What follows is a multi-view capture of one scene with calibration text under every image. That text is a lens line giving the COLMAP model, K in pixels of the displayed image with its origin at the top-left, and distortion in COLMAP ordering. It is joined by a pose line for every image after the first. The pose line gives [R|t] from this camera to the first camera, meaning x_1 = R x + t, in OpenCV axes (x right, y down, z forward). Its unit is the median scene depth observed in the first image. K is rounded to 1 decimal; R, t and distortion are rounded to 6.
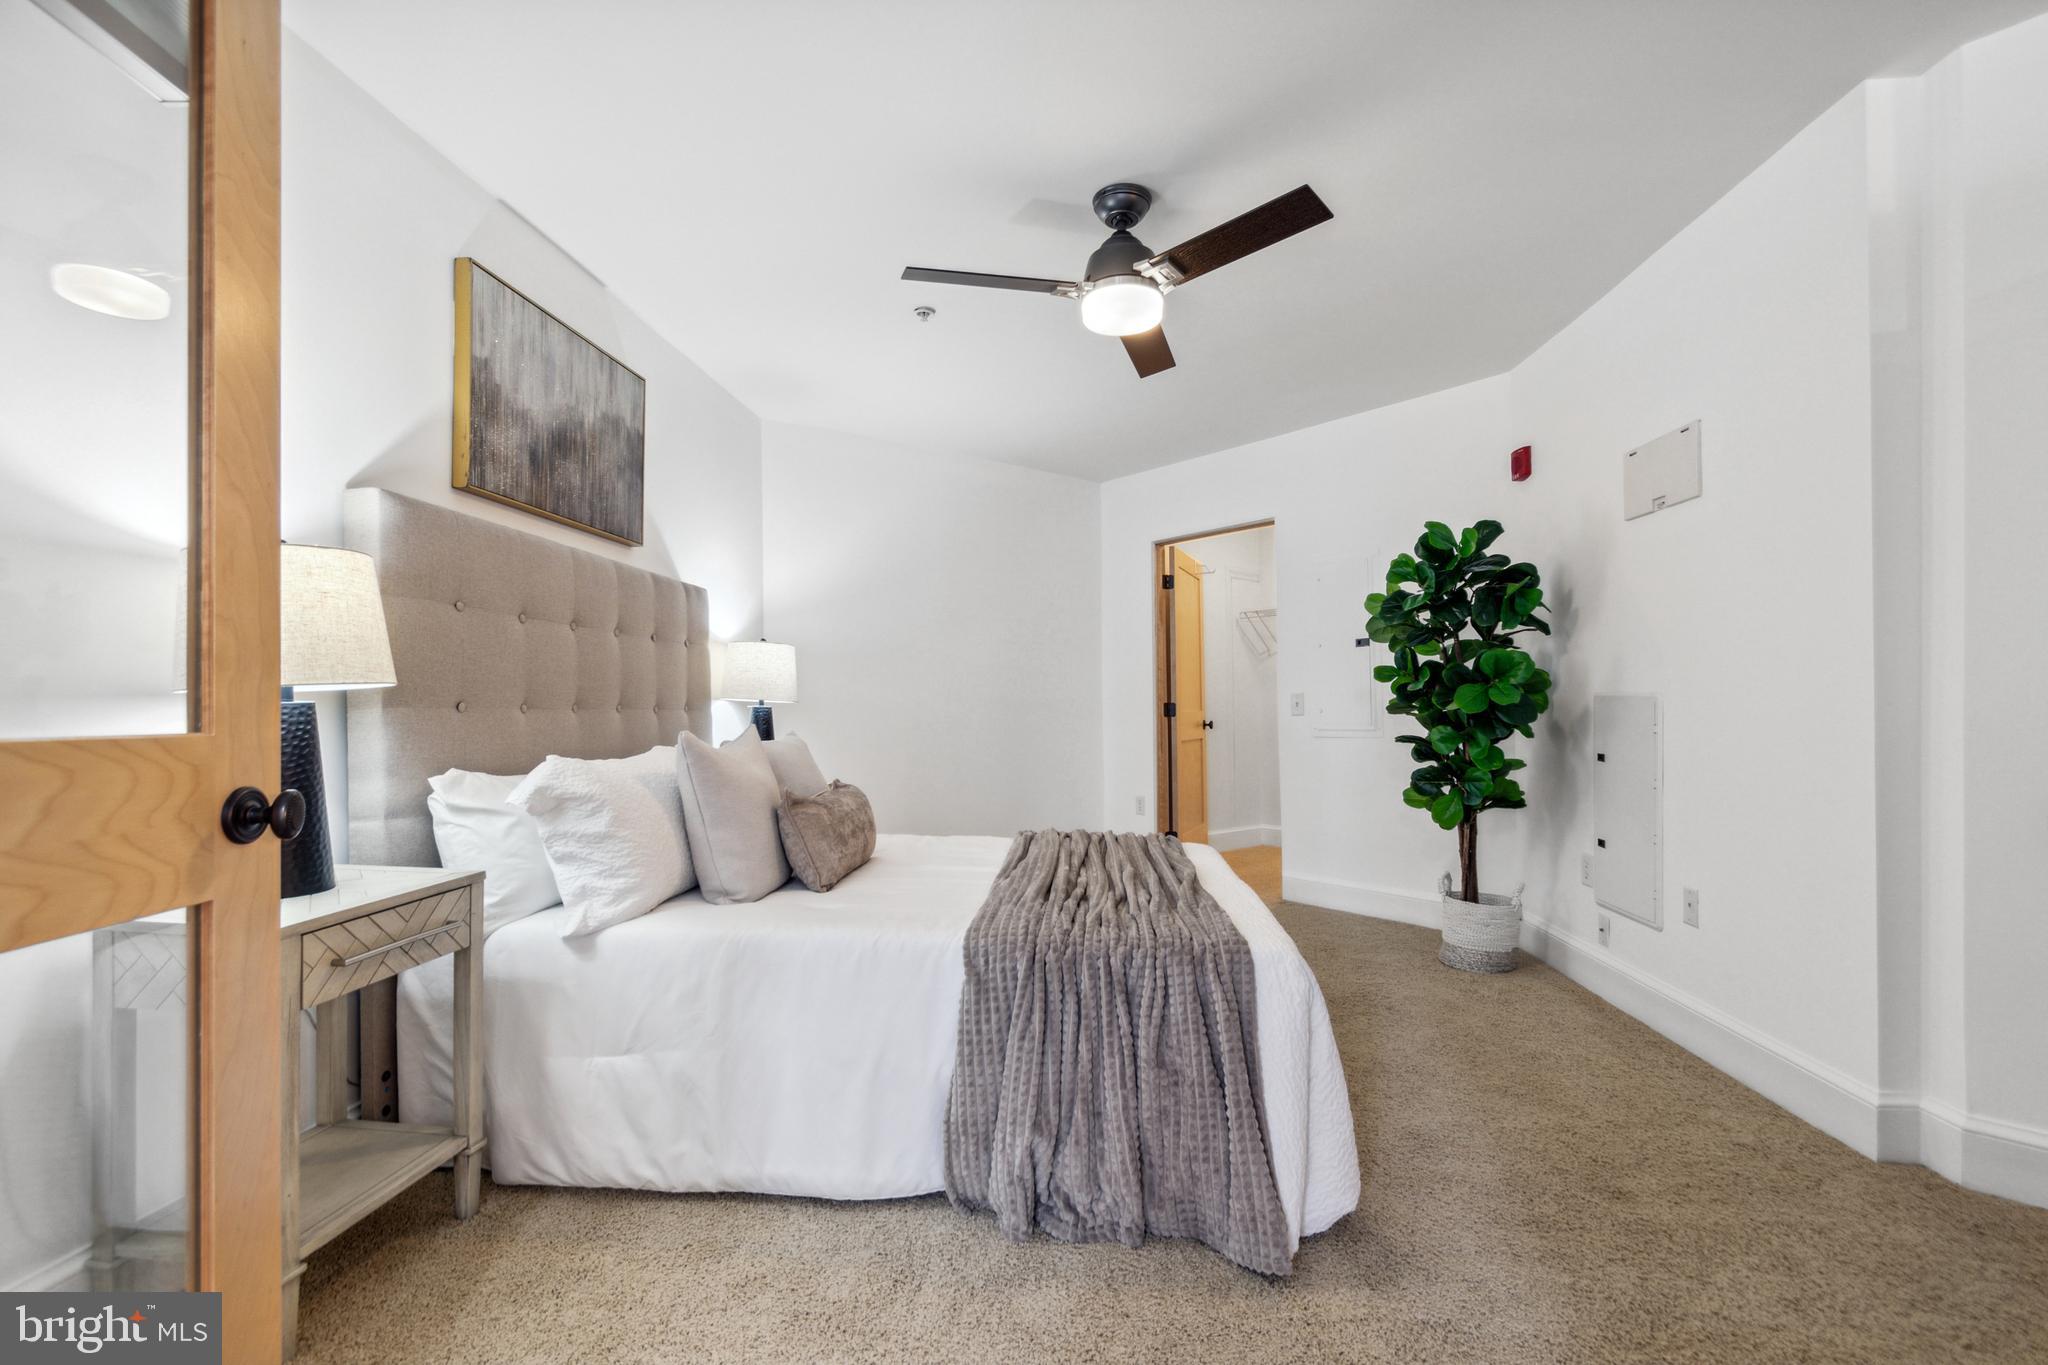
lens RADIAL K [[908.1, 0, 1025.0], [0, 908.1, 714.0], [0, 0, 1]] dist [-0.000654, -0.000126]
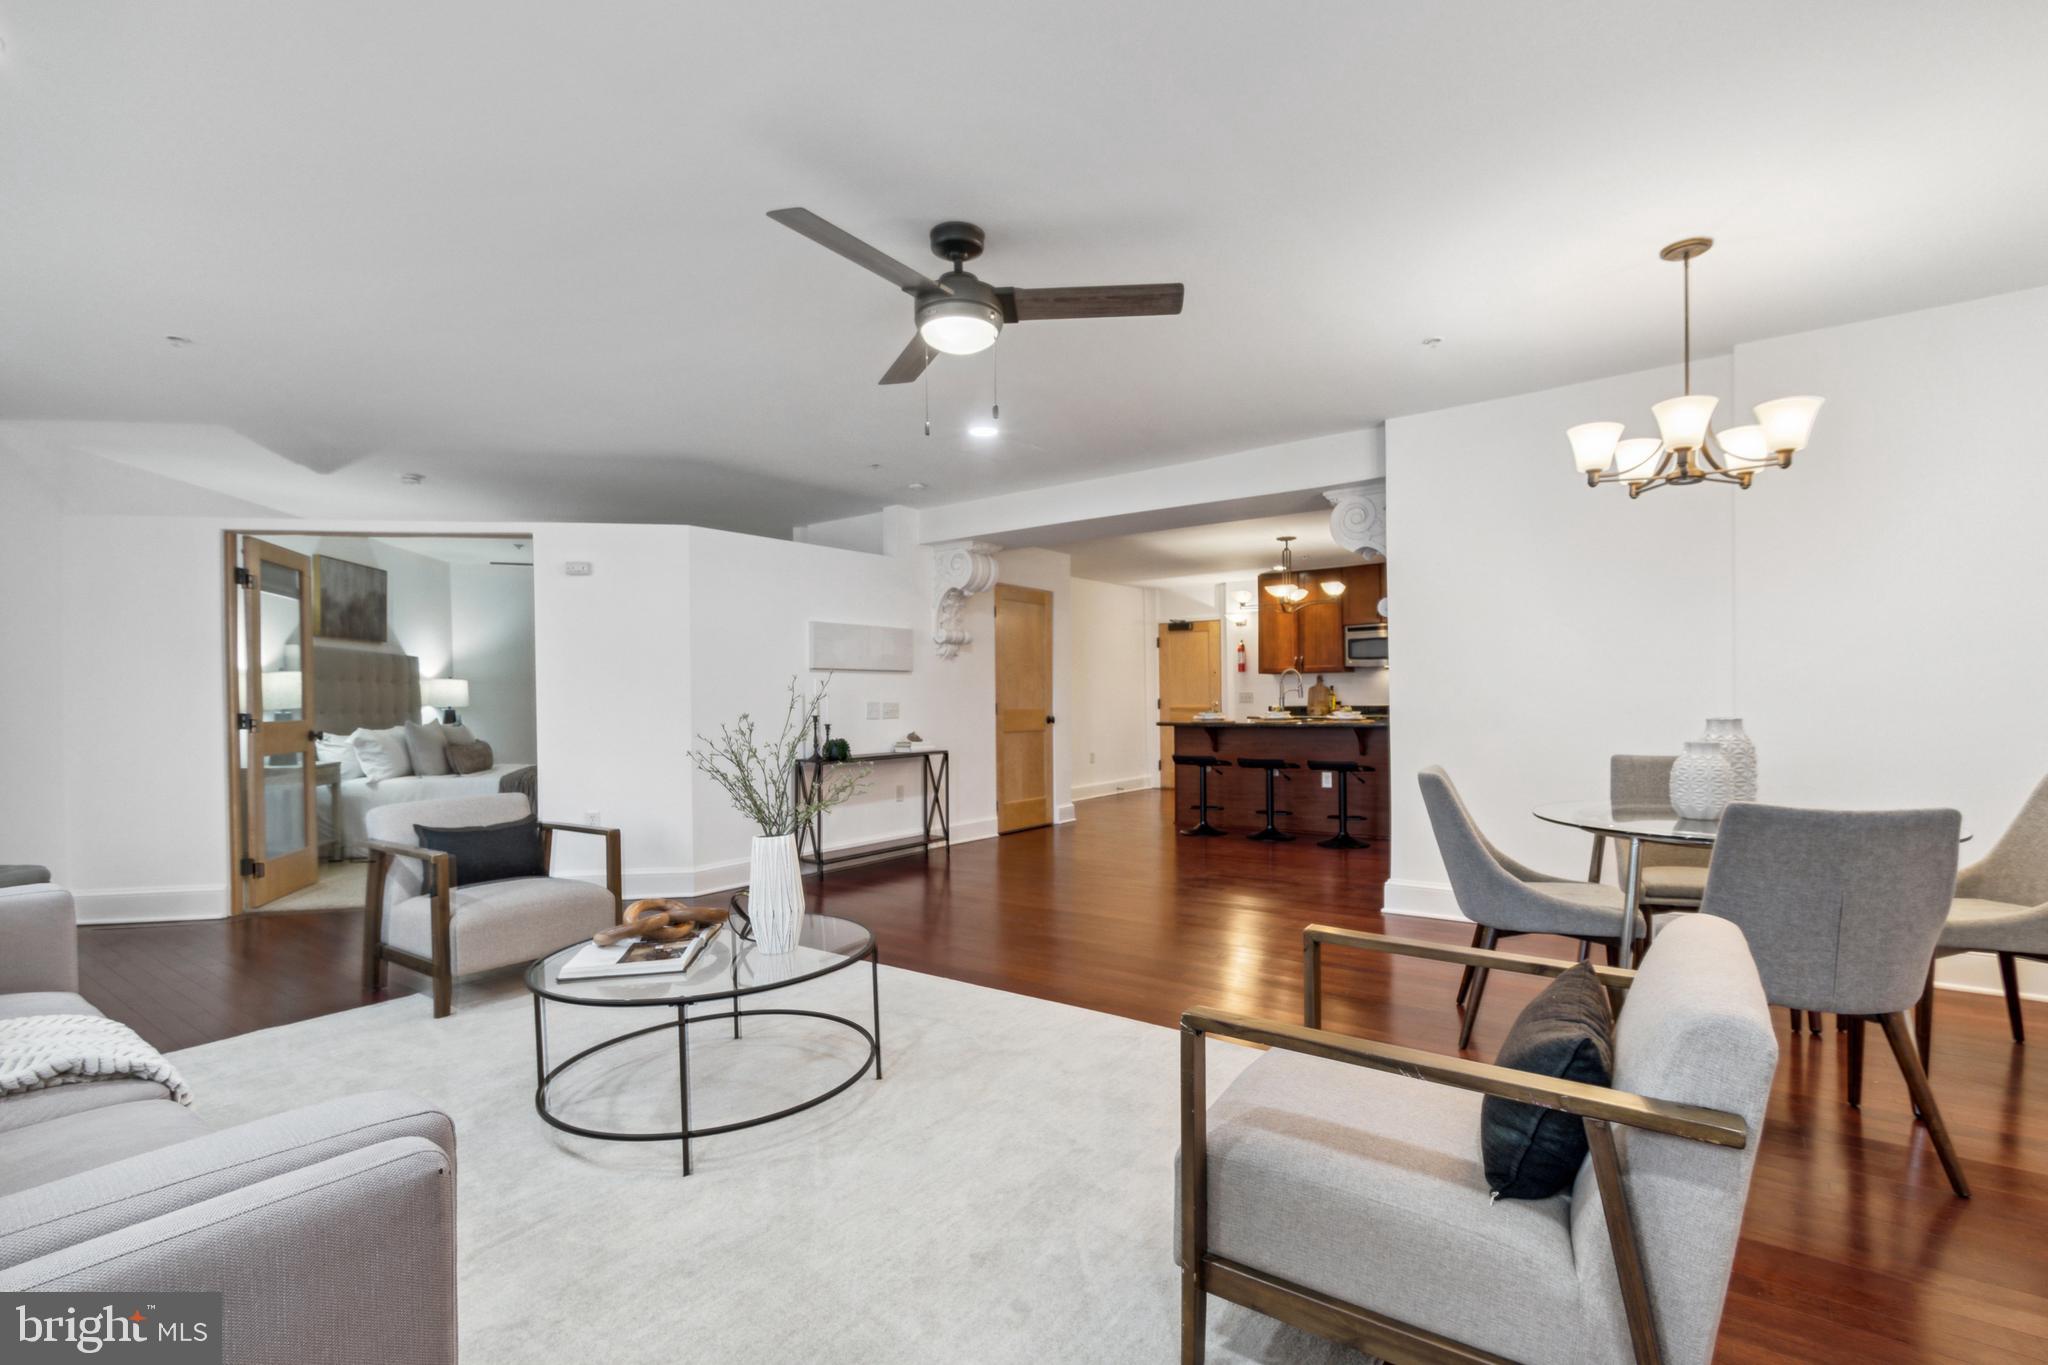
lens RADIAL K [[908.1, 0, 1025.0], [0, 908.1, 714.0], [0, 0, 1]] dist [-0.000654, -0.000126]
pose [[0.973214, -0.012691, 0.229552, 0.821655], [0.009149, 0.999822, 0.016491, -0.027276], [-0.229720, -0.013949, 0.973157, -2.126271]]
